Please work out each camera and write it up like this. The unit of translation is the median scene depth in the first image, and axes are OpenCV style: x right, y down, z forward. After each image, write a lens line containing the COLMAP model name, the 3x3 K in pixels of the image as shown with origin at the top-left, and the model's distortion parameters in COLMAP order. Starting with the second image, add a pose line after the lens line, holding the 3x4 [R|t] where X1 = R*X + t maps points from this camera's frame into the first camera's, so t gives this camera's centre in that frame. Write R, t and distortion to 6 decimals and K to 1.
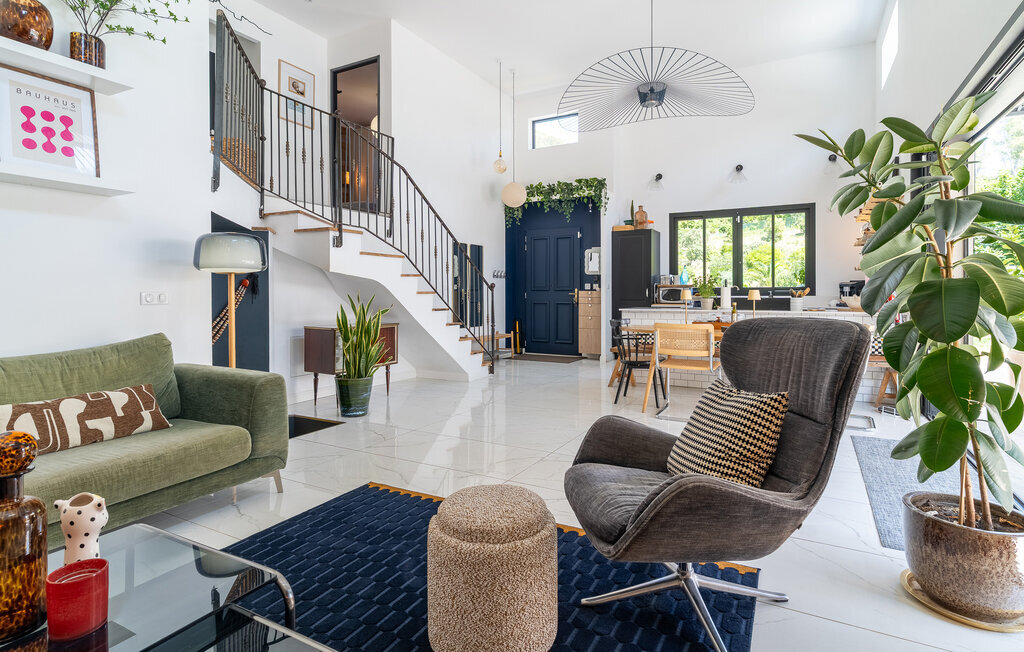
lens RADIAL K [[525.6, 0, 511.4], [0, 525.6, 299.3], [0, 0, 1]] dist [0.001567, -0.000070]
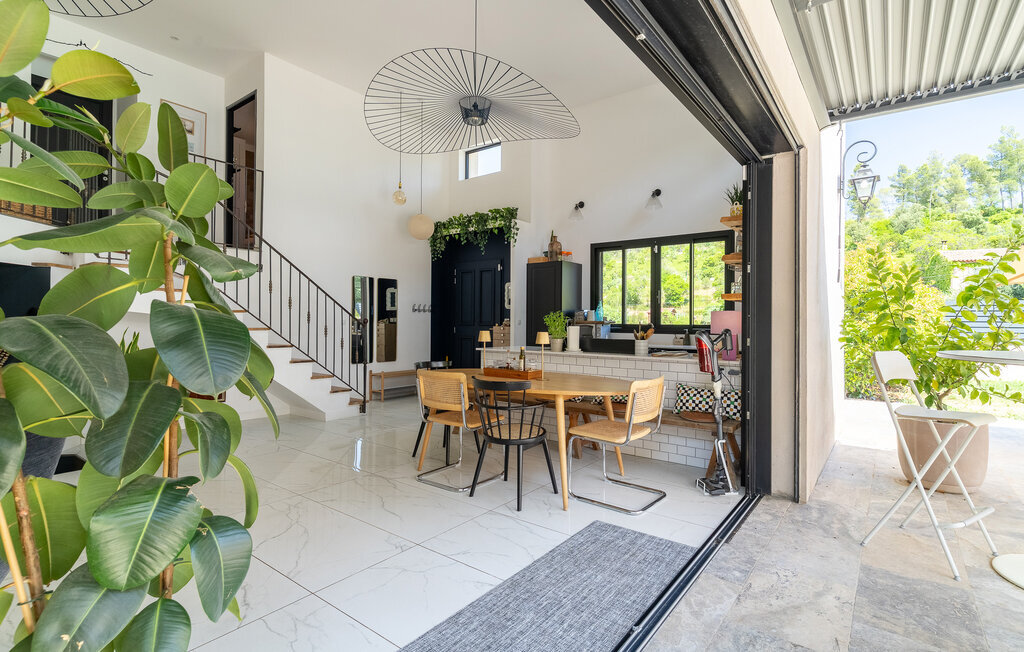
lens RADIAL K [[492.9, 0, 514.4], [0, 492.9, 321.5], [0, 0, 1]] dist [0.000987, -0.000321]
pose [[0.989761, 0.007959, -0.142511, 0.301308], [-0.009776, 0.999879, -0.012059, -0.014220], [0.142398, 0.013328, 0.989720, 0.120527]]
